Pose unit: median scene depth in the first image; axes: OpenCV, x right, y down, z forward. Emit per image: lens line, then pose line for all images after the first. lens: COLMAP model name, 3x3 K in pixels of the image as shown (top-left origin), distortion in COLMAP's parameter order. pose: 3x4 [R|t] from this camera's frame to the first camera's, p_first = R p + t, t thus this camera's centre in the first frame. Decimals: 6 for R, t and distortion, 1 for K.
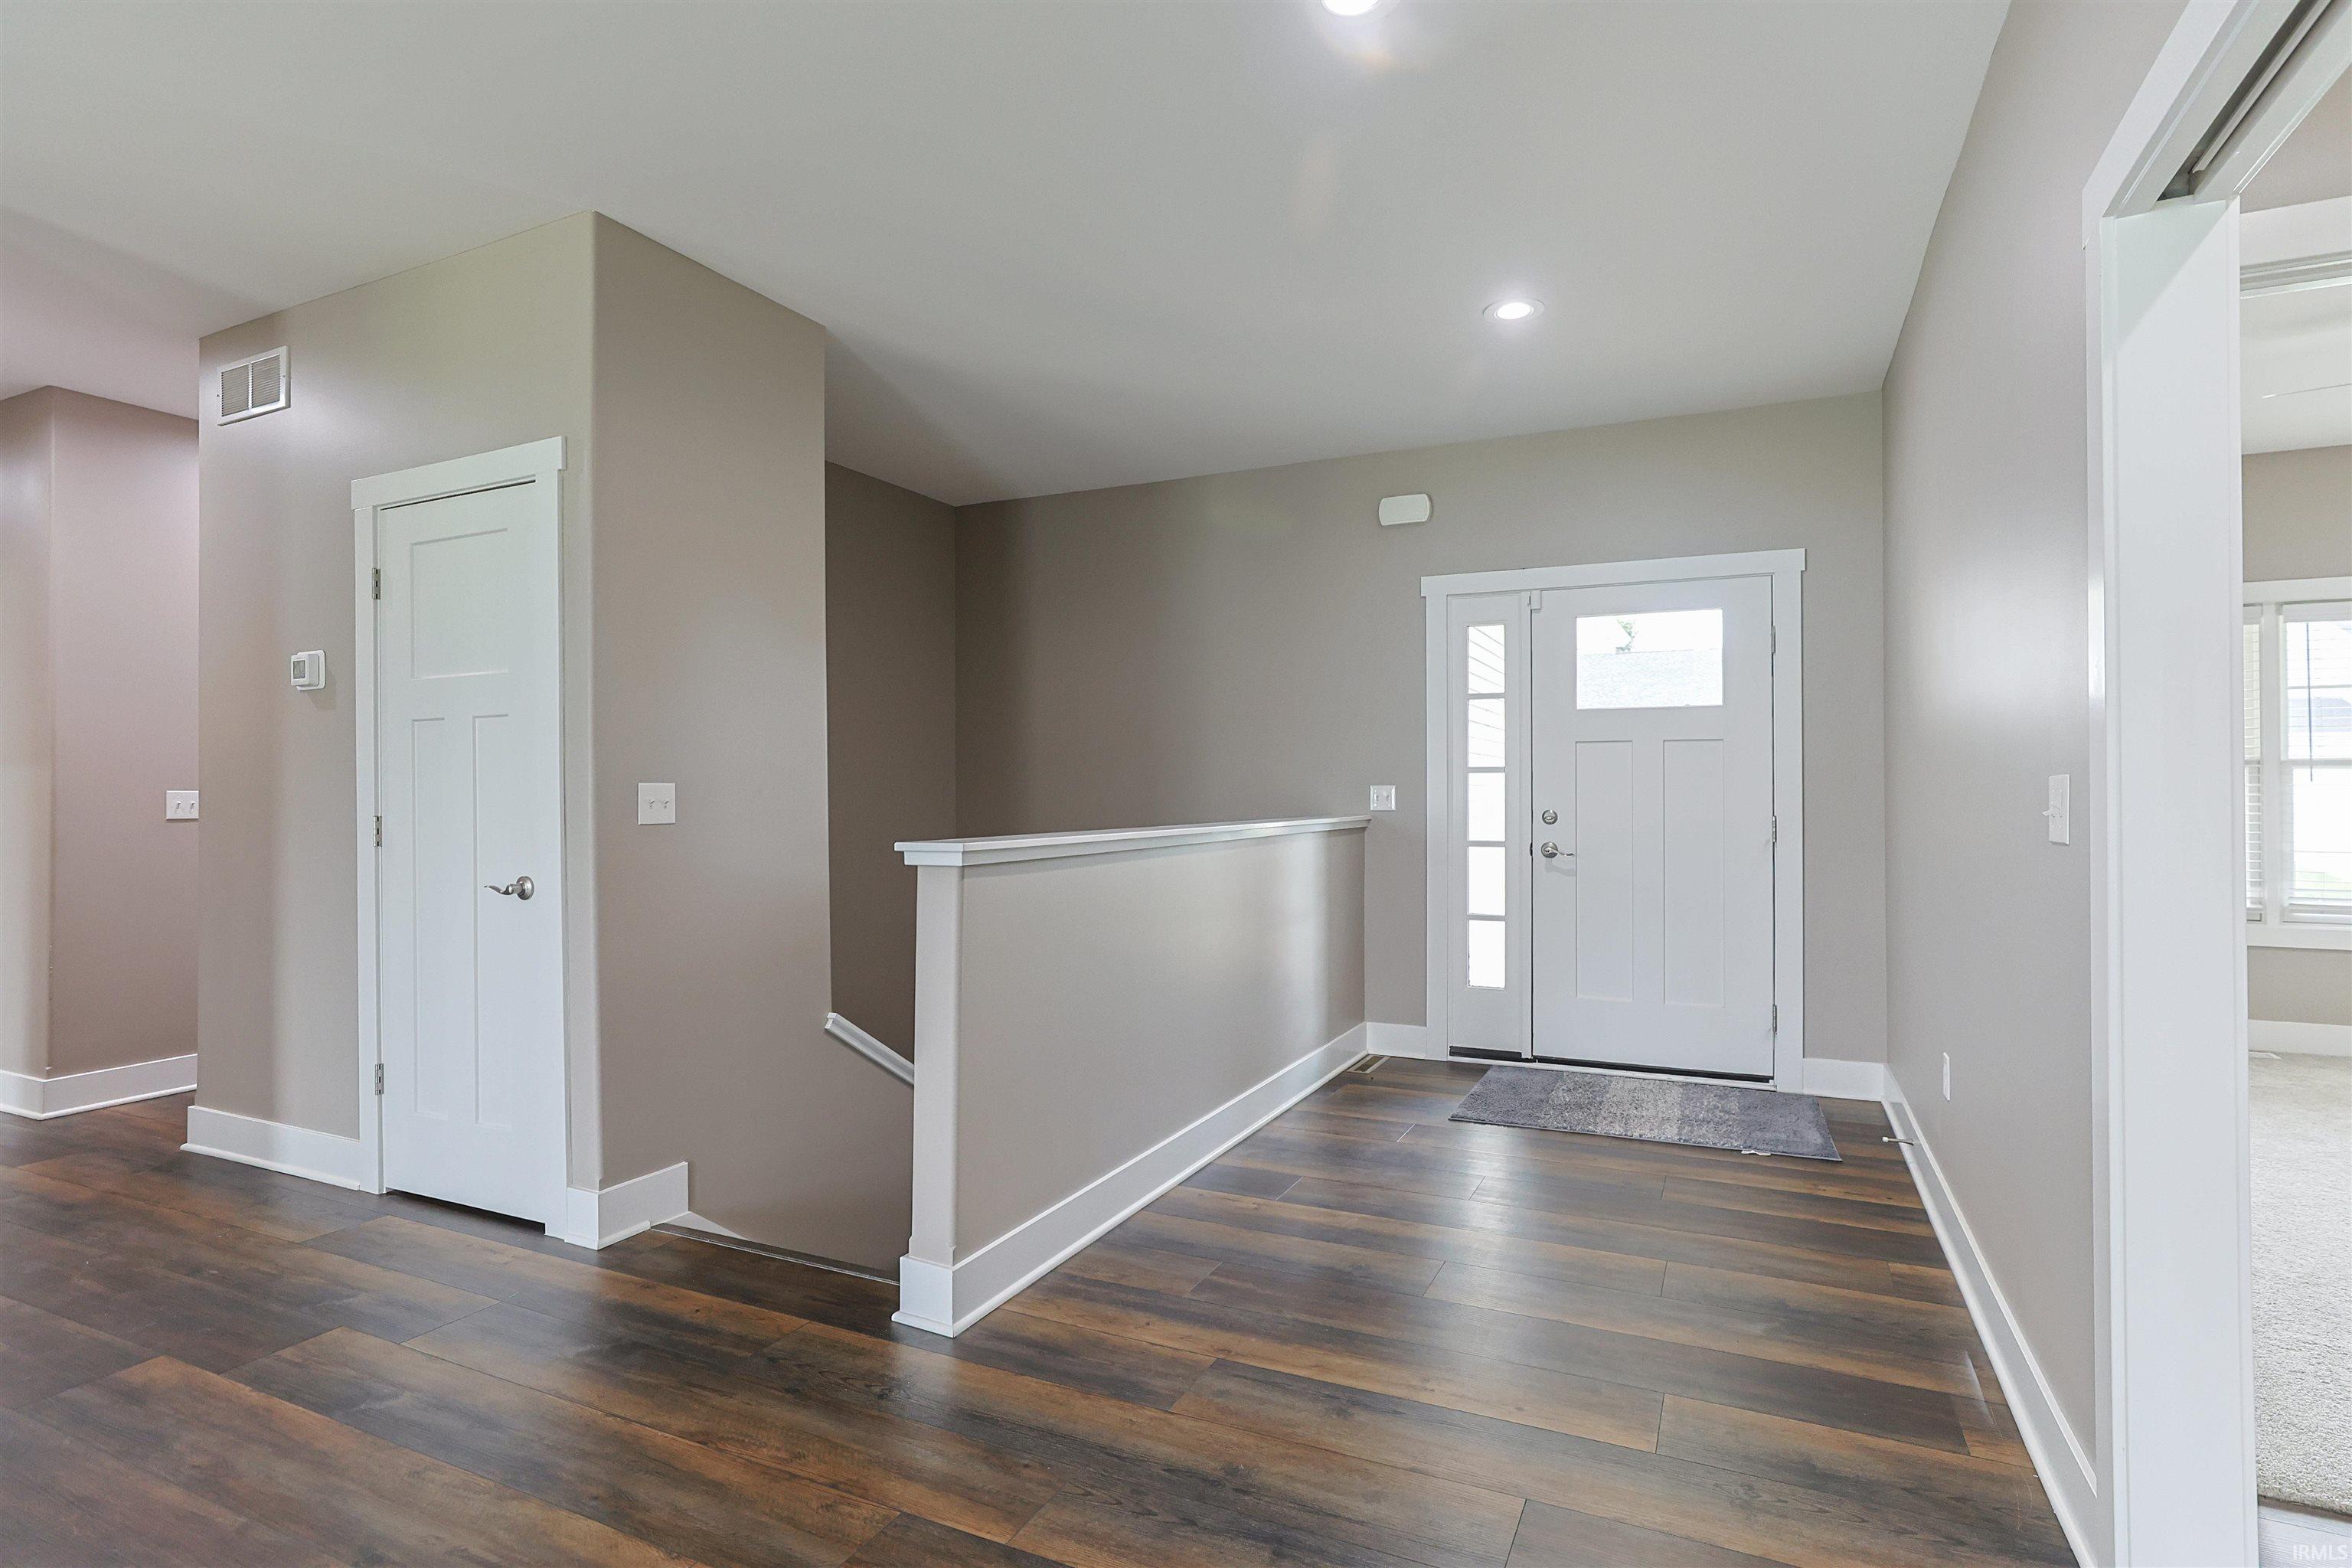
lens RADIAL K [[1142.9, 0, 1174.6], [0, 1142.9, 793.4], [0, 0, 1]] dist [-0.015669, 0.004111]
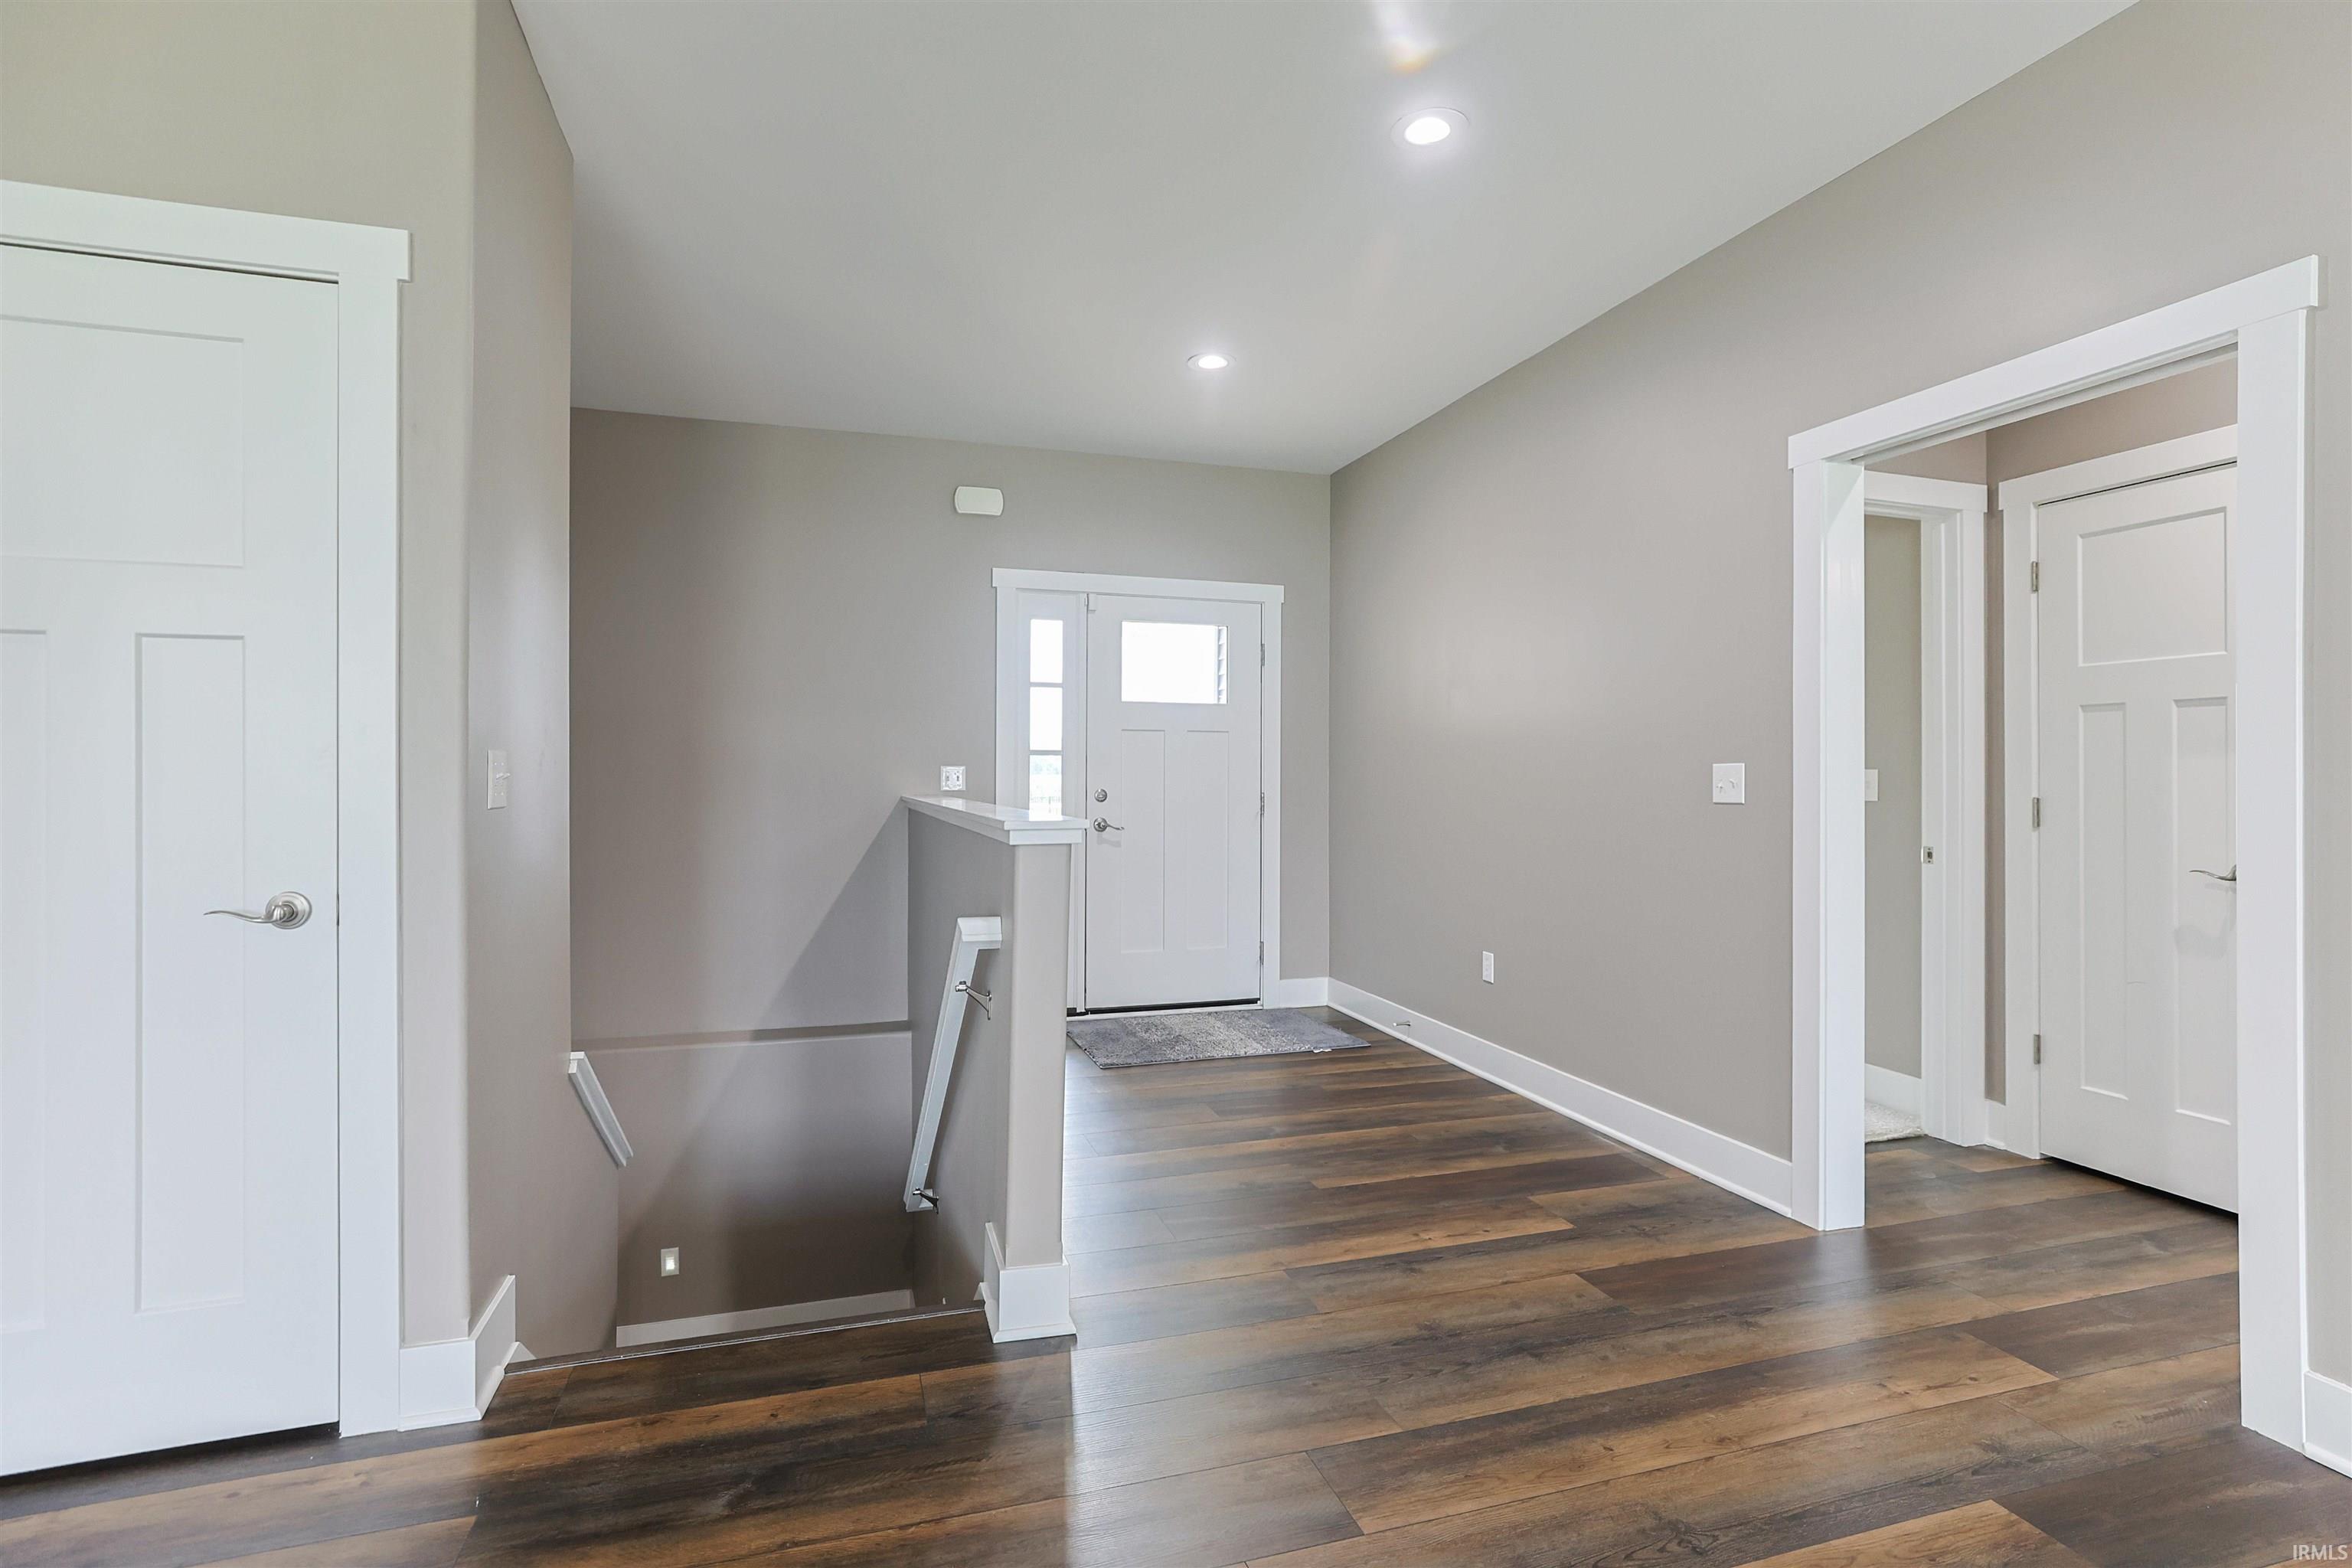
lens RADIAL K [[1142.9, 0, 1181.6], [0, 1142.9, 779.6], [0, 0, 1]] dist [-0.015669, 0.004111]
pose [[0.737331, -0.000149, 0.675532, -0.398763], [0.001925, 0.999996, -0.001880, 0.007858], [-0.675529, 0.002686, 0.737328, 0.119986]]
